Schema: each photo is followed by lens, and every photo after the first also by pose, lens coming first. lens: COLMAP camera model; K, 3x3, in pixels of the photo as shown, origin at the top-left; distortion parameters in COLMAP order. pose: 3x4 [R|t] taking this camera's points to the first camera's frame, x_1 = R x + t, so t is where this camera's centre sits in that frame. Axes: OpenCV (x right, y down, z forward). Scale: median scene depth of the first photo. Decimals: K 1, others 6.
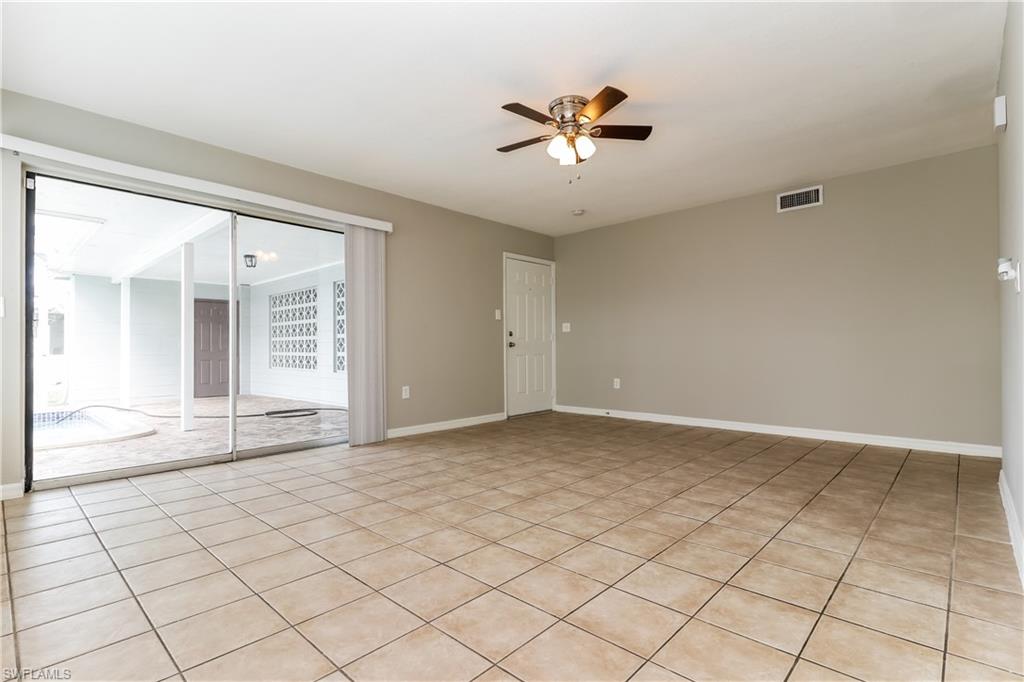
lens RADIAL K [[477.1, 0, 507.1], [0, 477.1, 340.7], [0, 0, 1]] dist [0.013426, -0.005957]
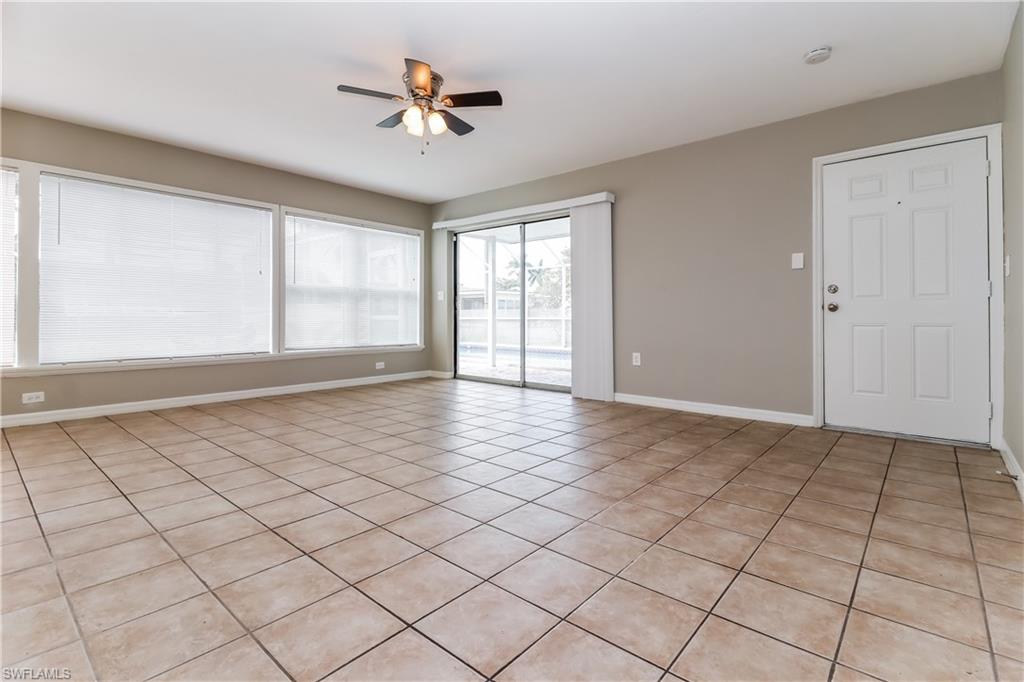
lens RADIAL K [[477.1, 0, 523.5], [0, 477.1, 311.9], [0, 0, 1]] dist [0.013426, -0.005957]
pose [[0.053768, -0.002782, -0.998550, 0.911587], [0.015417, 0.999879, -0.001955, 0.014306], [0.998434, -0.015289, 0.053804, 0.897835]]
